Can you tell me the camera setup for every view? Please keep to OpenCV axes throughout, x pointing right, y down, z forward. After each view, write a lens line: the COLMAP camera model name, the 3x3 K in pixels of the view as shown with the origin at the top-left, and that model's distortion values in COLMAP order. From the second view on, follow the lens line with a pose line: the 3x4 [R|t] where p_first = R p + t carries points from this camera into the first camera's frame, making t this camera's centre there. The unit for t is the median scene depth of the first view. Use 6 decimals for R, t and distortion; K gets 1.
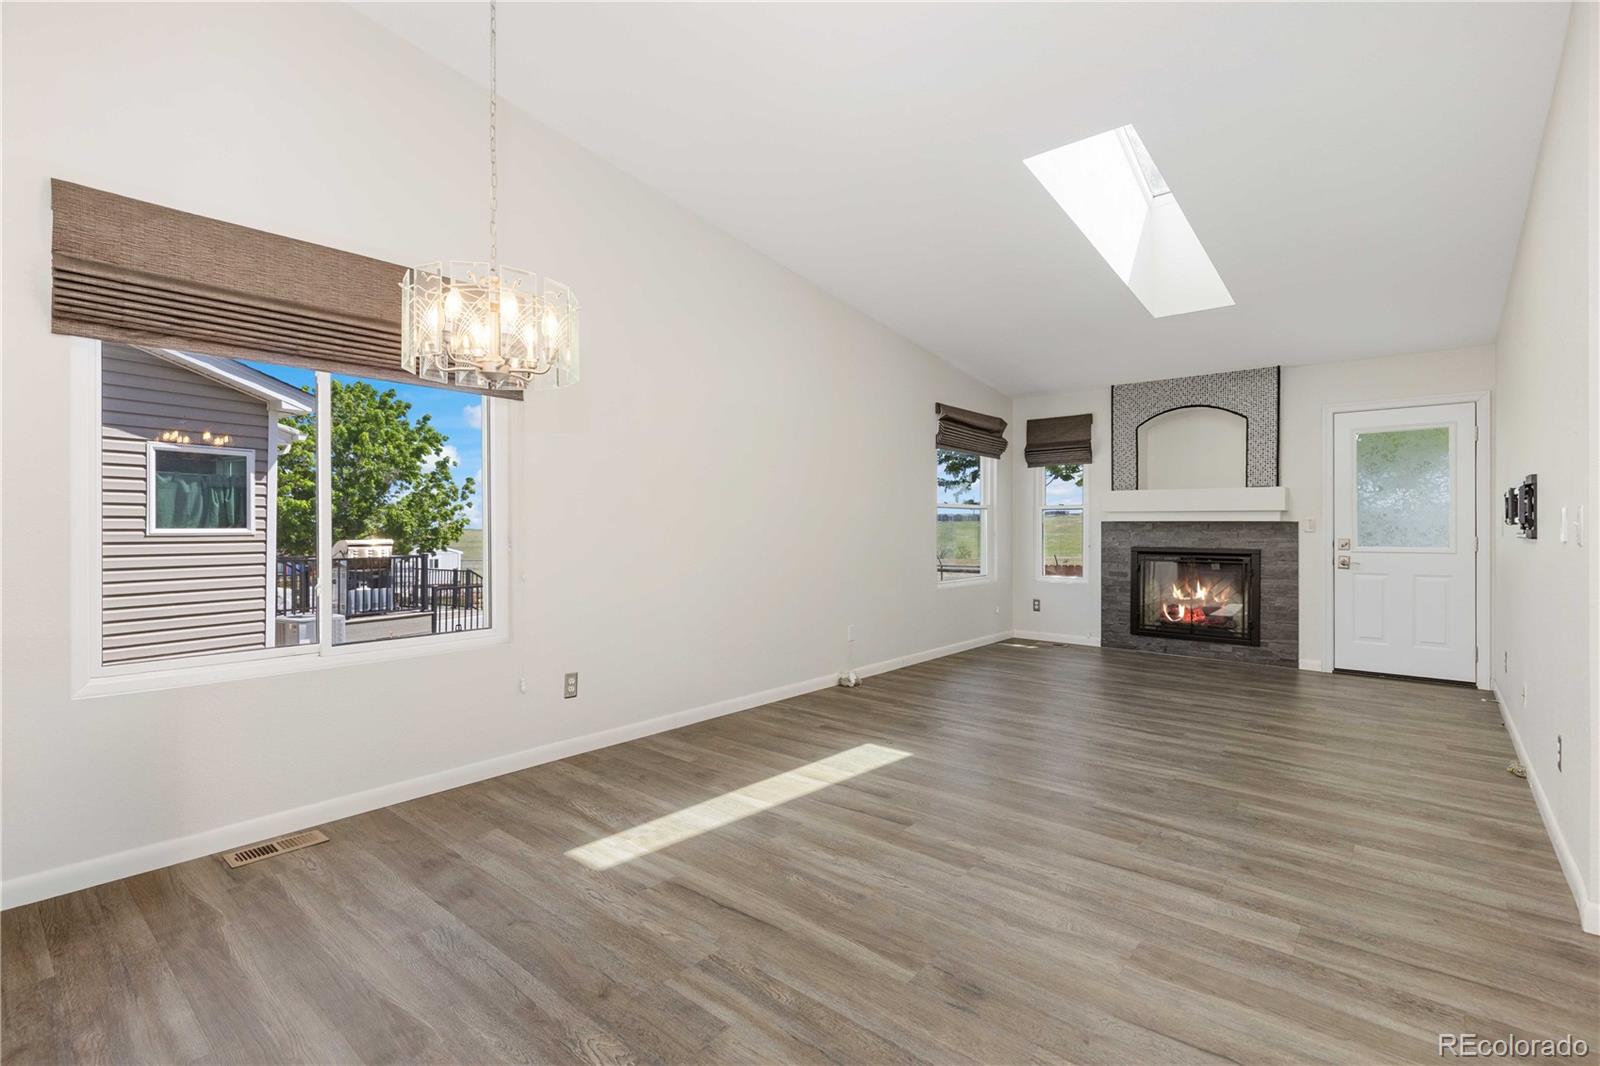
lens RADIAL K [[722.0, 0, 789.9], [0, 722.0, 530.4], [0, 0, 1]] dist [0.007633, 0.000522]
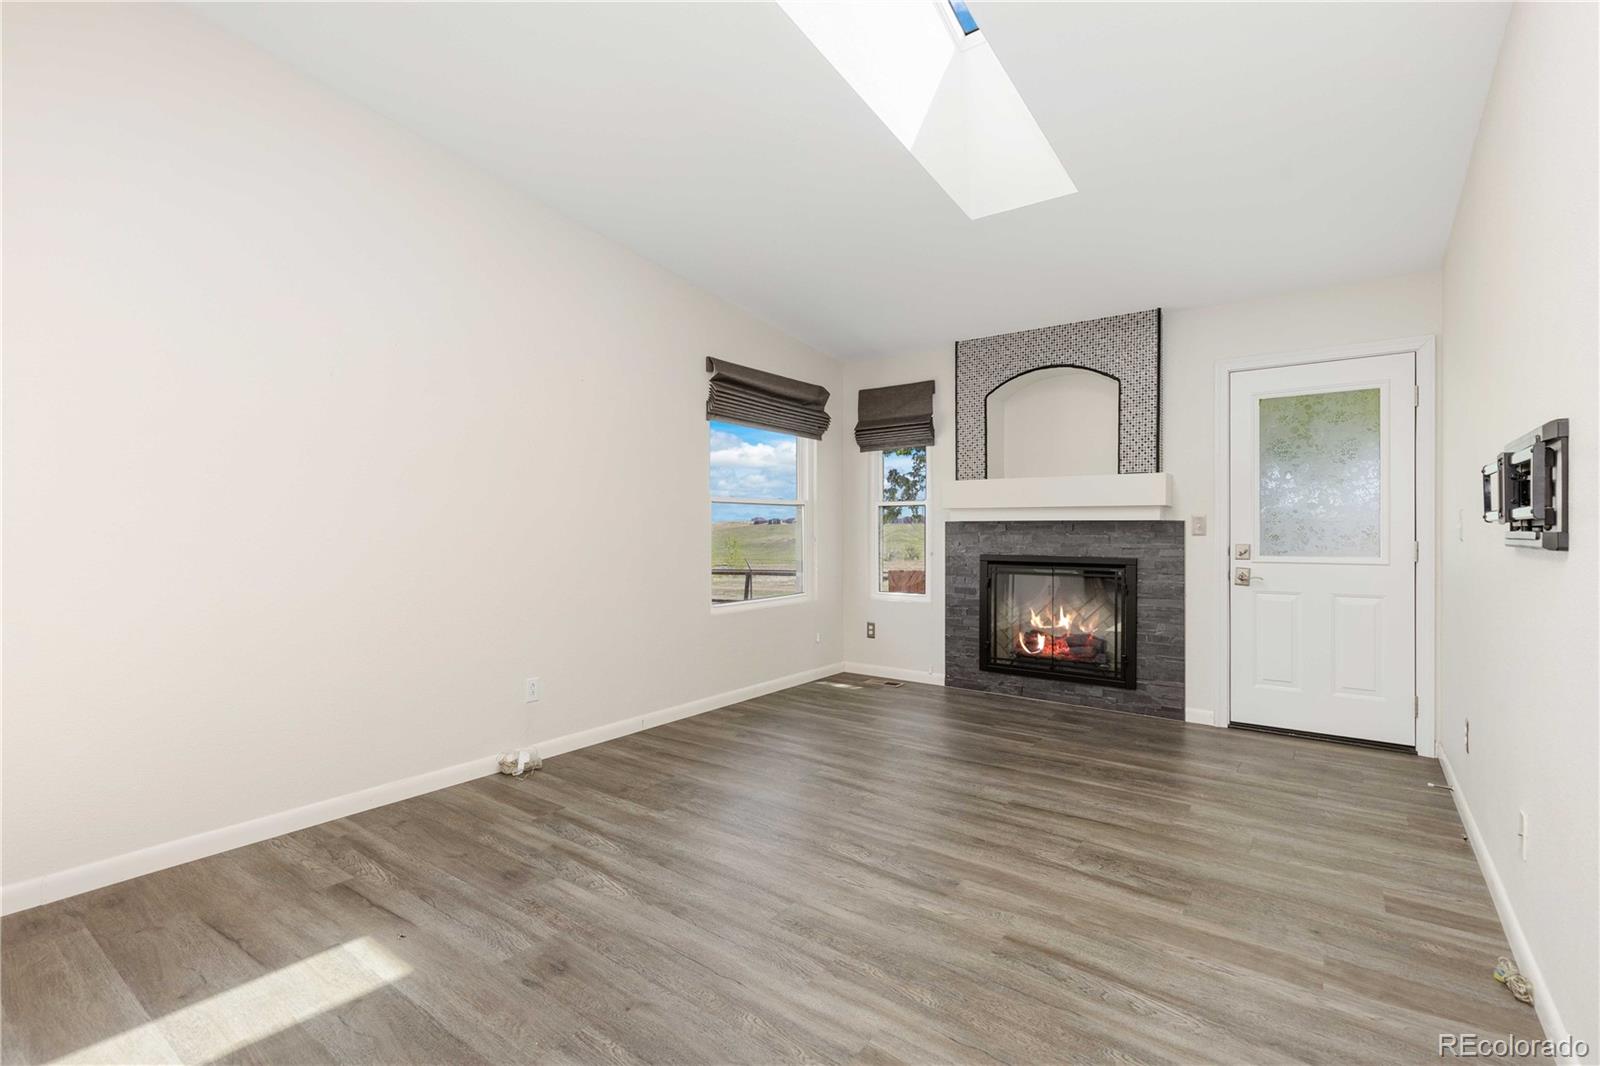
lens RADIAL K [[722.0, 0, 793.0], [0, 722.0, 534.9], [0, 0, 1]] dist [0.020579, -0.008972]
pose [[0.997643, -0.002846, 0.068557, 0.251431], [0.002644, 0.999992, 0.003026, -0.001124], [-0.068565, -0.002838, 0.997643, 0.289024]]
